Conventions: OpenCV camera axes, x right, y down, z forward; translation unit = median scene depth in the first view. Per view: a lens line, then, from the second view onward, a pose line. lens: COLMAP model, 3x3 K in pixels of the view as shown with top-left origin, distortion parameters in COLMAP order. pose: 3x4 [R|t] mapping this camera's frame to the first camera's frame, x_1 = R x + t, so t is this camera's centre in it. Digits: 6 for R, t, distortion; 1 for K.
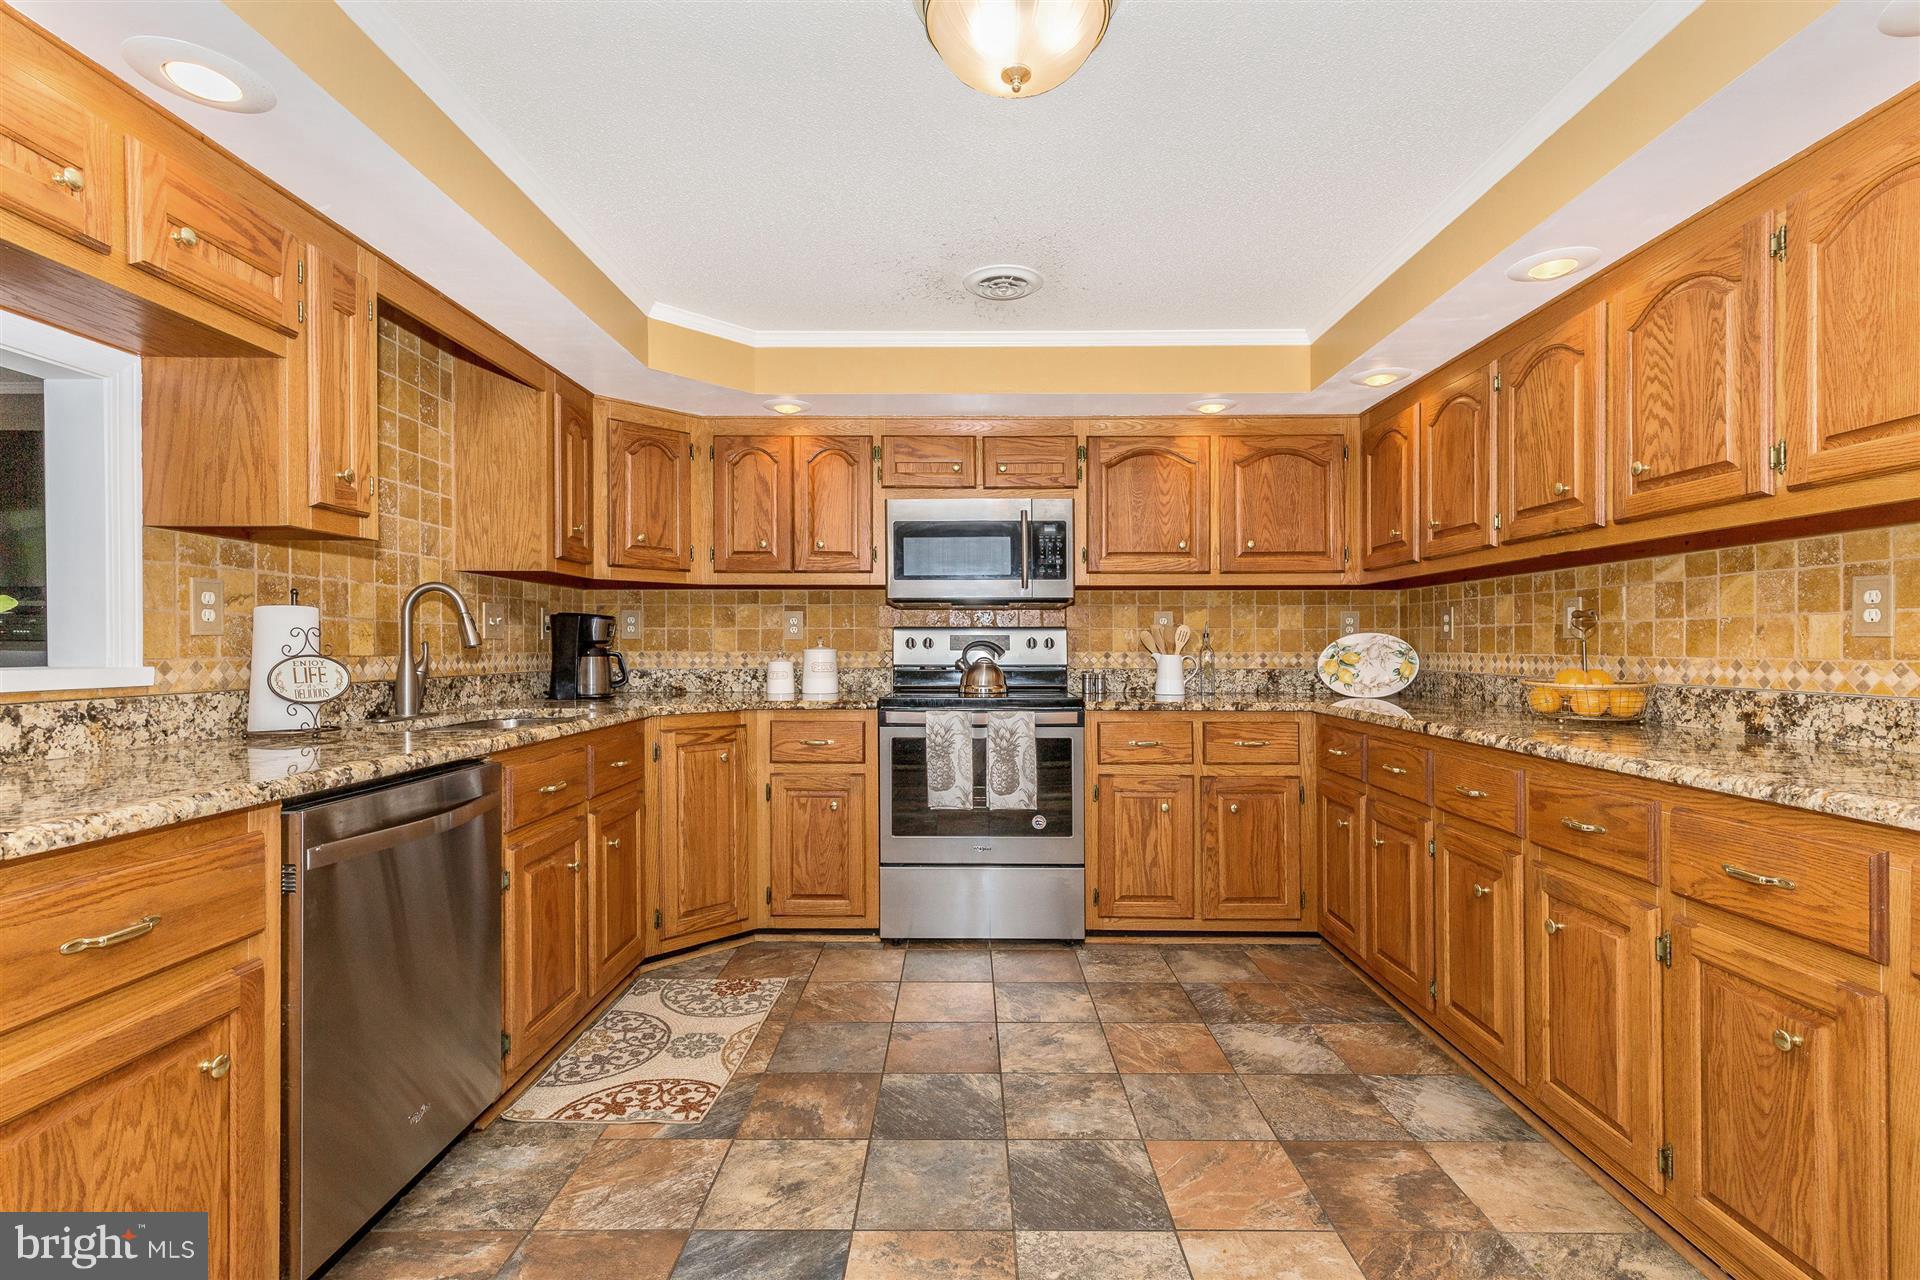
lens RADIAL K [[862.2, 0, 960.6], [0, 862.2, 645.0], [0, 0, 1]] dist [0.001966, -0.000117]
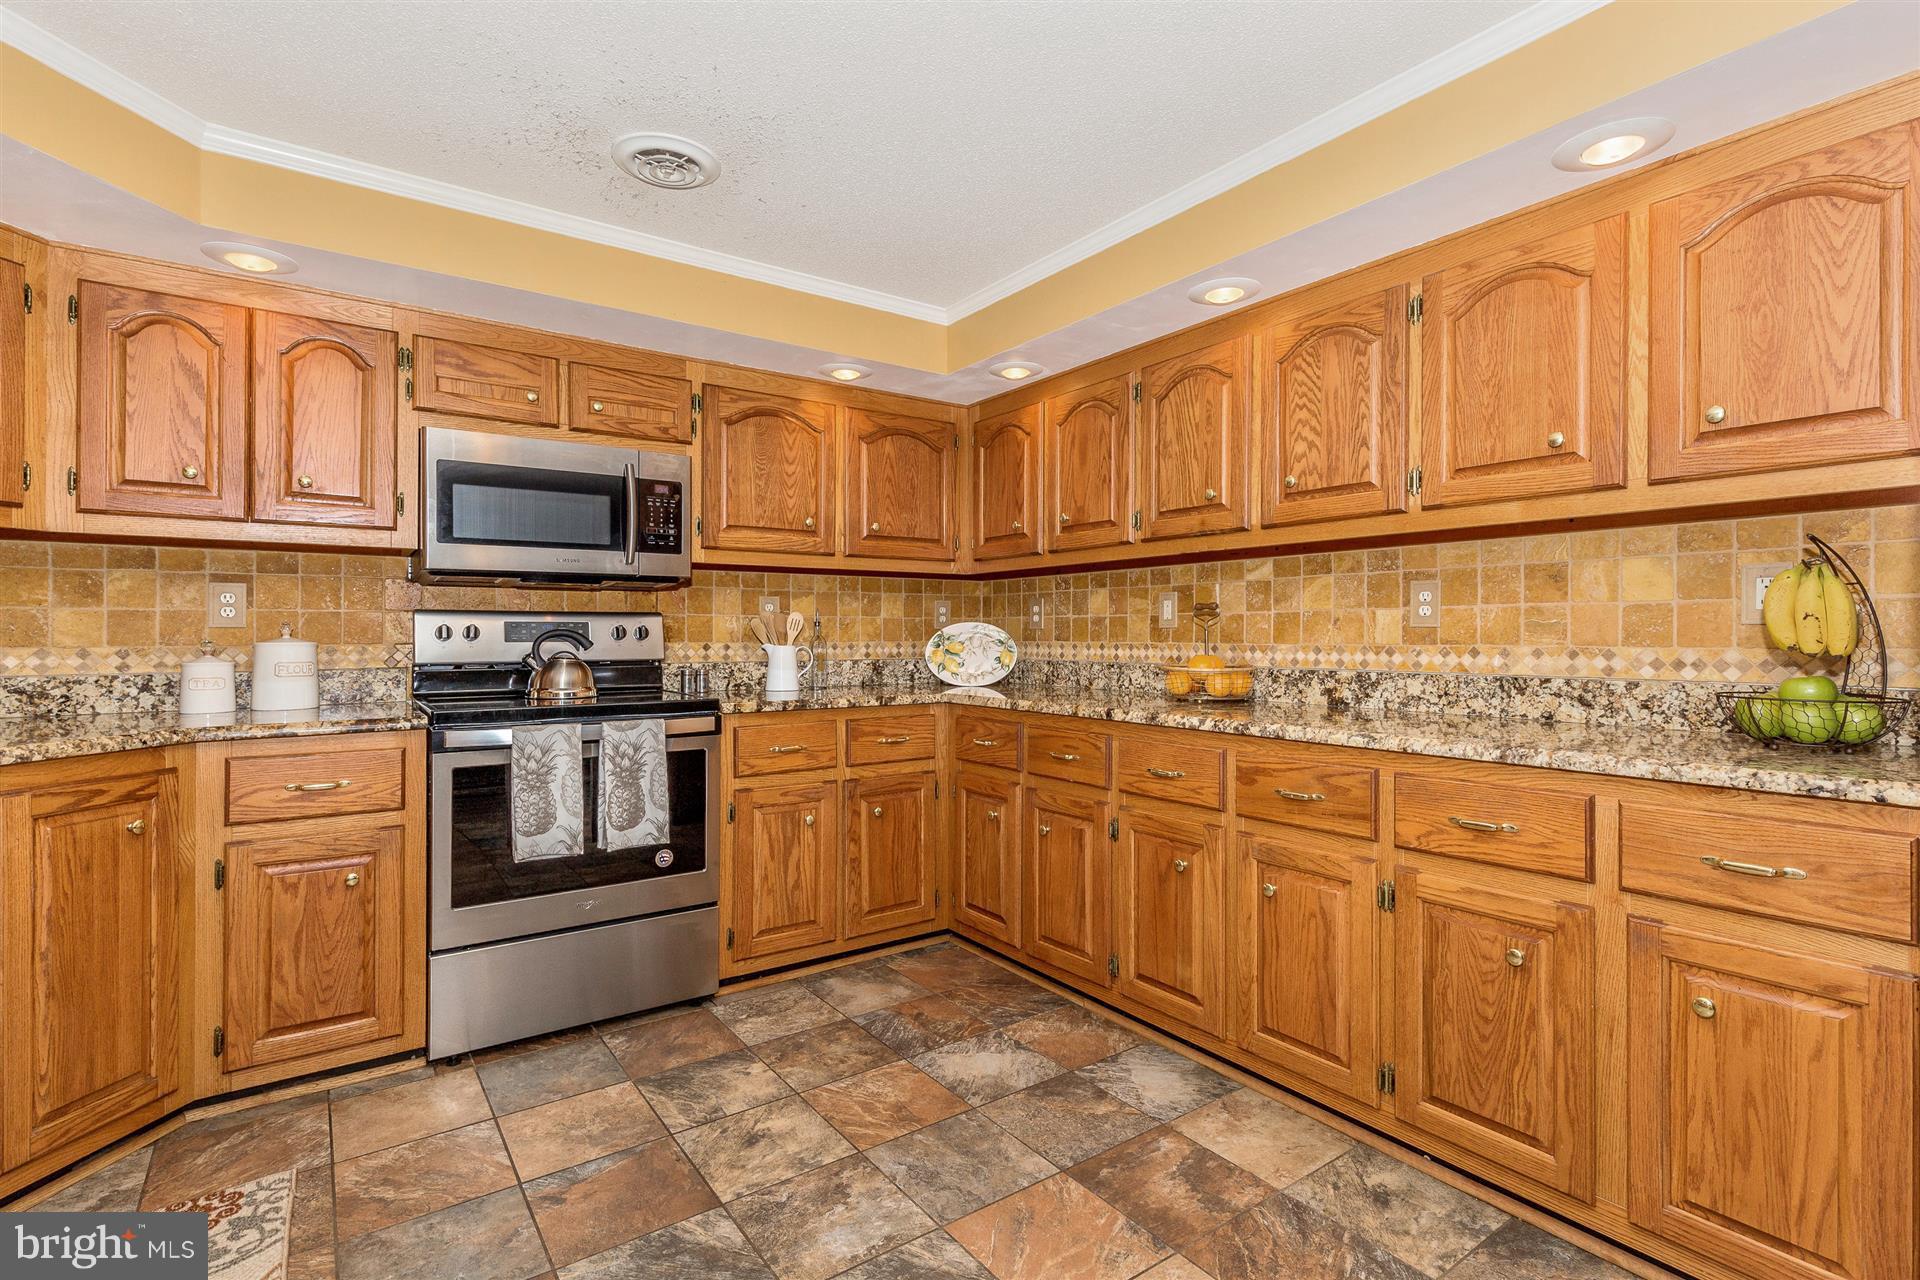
lens RADIAL K [[896.3, 0, 958.1], [0, 896.3, 629.0], [0, 0, 1]] dist [0.002125, 0.000024]
pose [[0.812658, 0.001686, 0.582738, -0.222236], [0.001974, 0.999982, -0.005646, -0.000331], [-0.582737, 0.005738, 0.812640, 0.221661]]
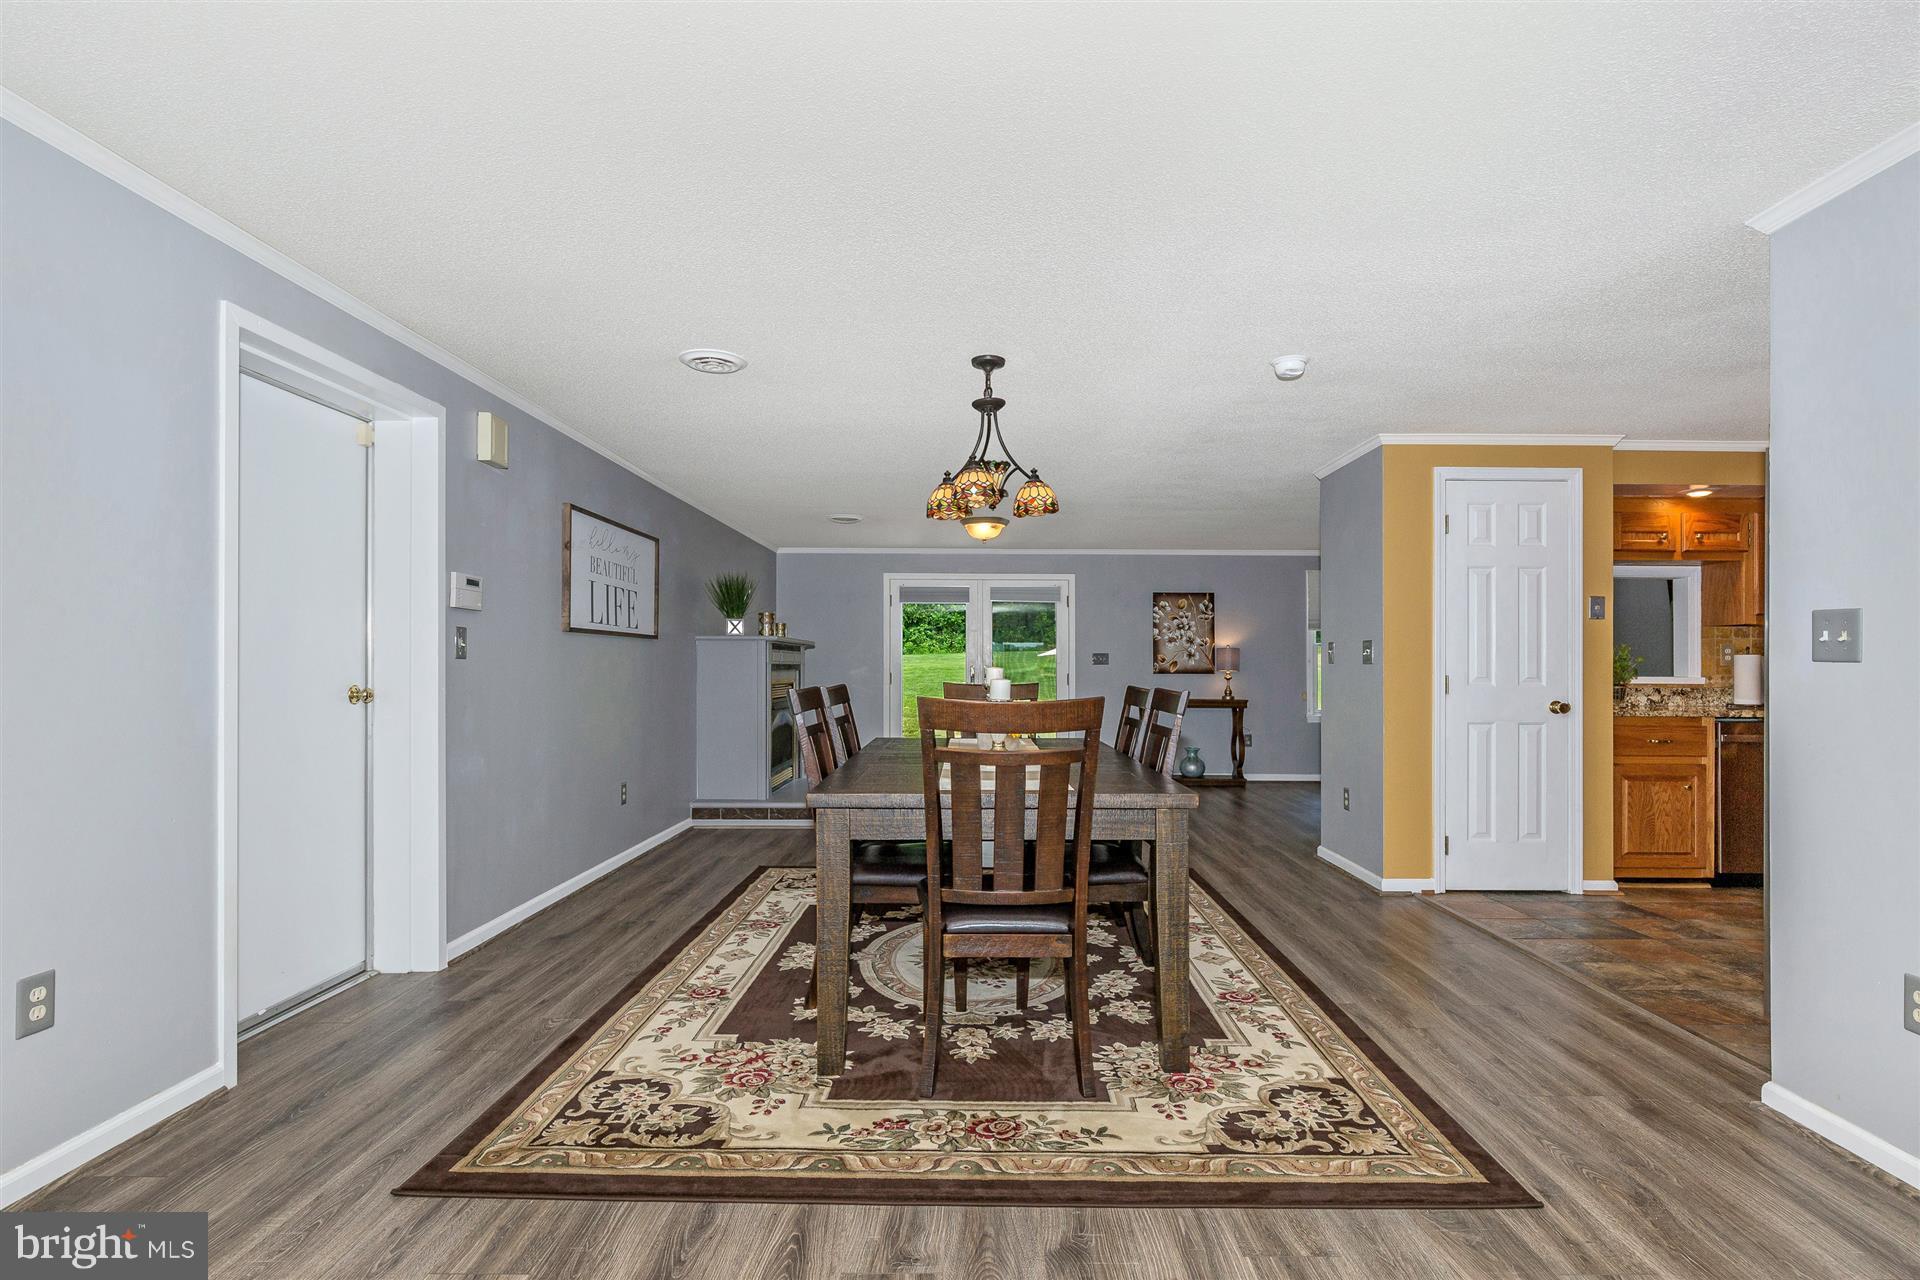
lens RADIAL K [[944.1, 0, 967.3], [0, 944.1, 671.8], [0, 0, 1]] dist [-0.001306, -0.000347]
pose [[0.003513, 0.000377, -0.999994, 1.533029], [-0.001754, 0.999998, 0.000371, 0.007781], [0.999992, 0.001753, 0.003514, -1.012032]]
